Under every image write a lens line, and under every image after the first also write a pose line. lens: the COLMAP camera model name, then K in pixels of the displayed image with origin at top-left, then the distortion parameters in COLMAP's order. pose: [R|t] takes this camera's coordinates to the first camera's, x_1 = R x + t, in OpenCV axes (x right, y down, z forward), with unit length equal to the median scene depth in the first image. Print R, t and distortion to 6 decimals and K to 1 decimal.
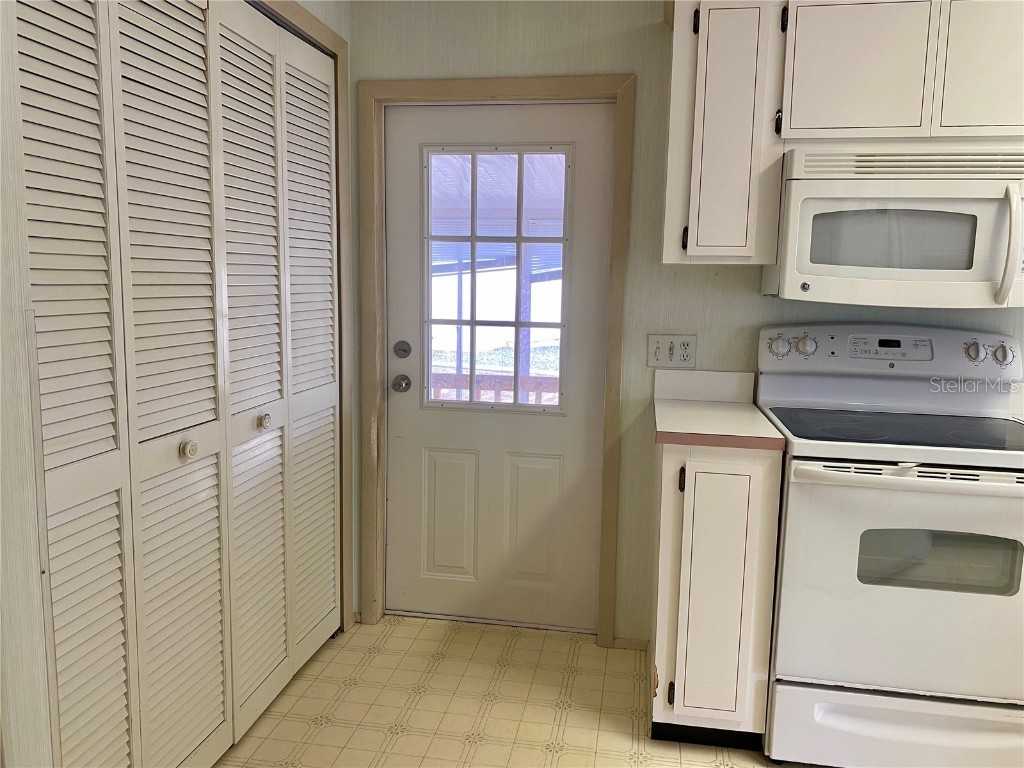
lens RADIAL K [[790.7, 0, 512.0], [0, 790.7, 384.0], [0, 0, 1]] dist [0.072355, -0.114536]
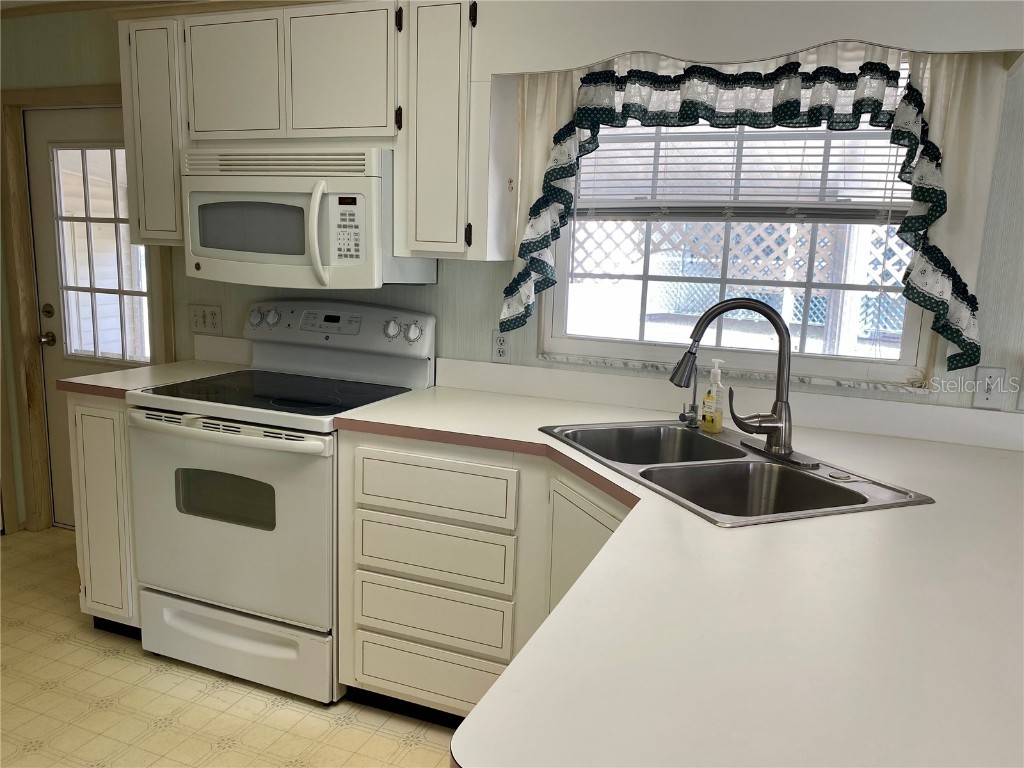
lens RADIAL K [[772.5, 0, 523.0], [0, 772.5, 397.0], [0, 0, 1]] dist [0.081709, -0.118949]
pose [[0.978281, 0.055190, -0.199802, 1.020172], [-0.045124, 0.997489, 0.054591, -0.012398], [0.202313, -0.044389, 0.978314, -0.044697]]
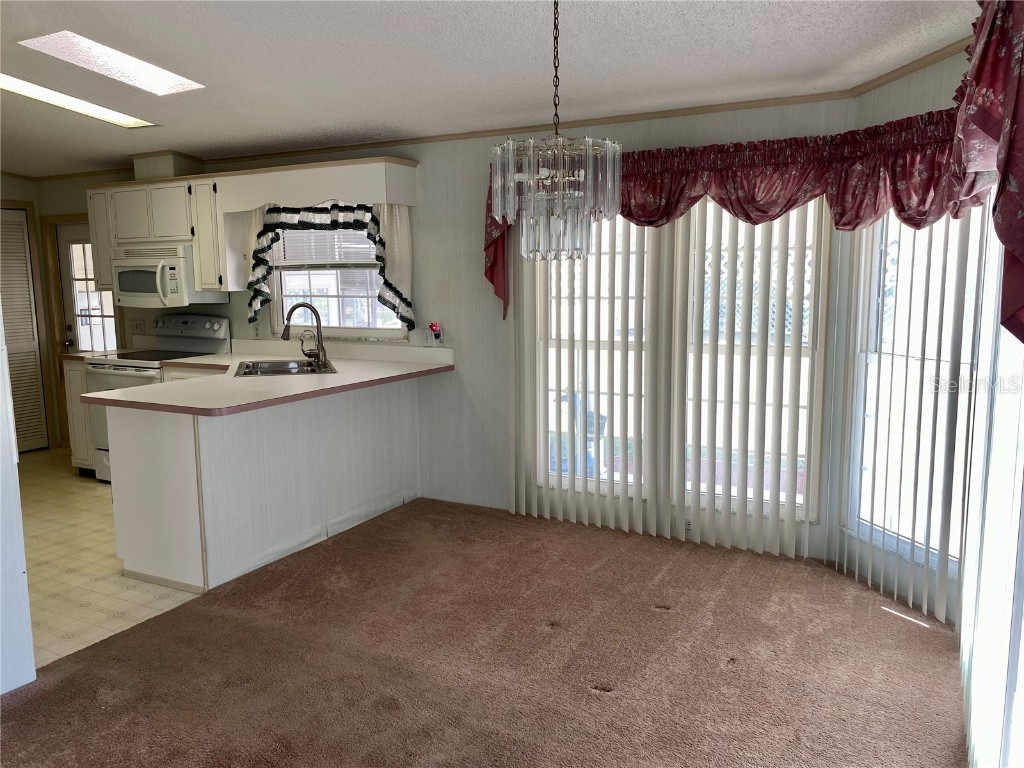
lens RADIAL K [[790.7, 0, 512.0], [0, 790.7, 384.0], [0, 0, 1]] dist [0.072355, -0.114536]
pose [[0.947951, 0.012841, -0.318158, 2.250681], [-0.011409, 0.999915, 0.006364, 0.110314], [0.318212, -0.002403, 0.948016, -0.978281]]
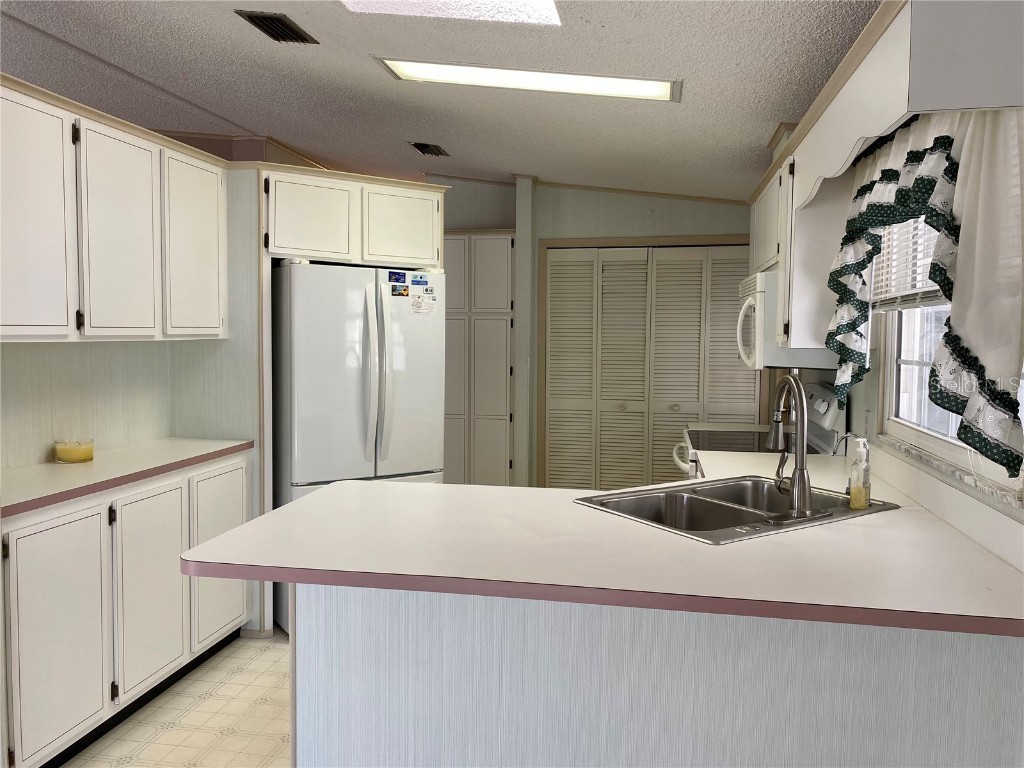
lens RADIAL K [[804.5, 0, 500.4], [0, 804.5, 386.4], [0, 0, 1]] dist [0.007058, -0.004569]
pose [[-0.027488, 0.052476, -0.998244, 2.055260], [-0.137246, 0.988966, 0.055768, -0.075868], [0.990156, 0.138538, -0.019982, 0.482103]]
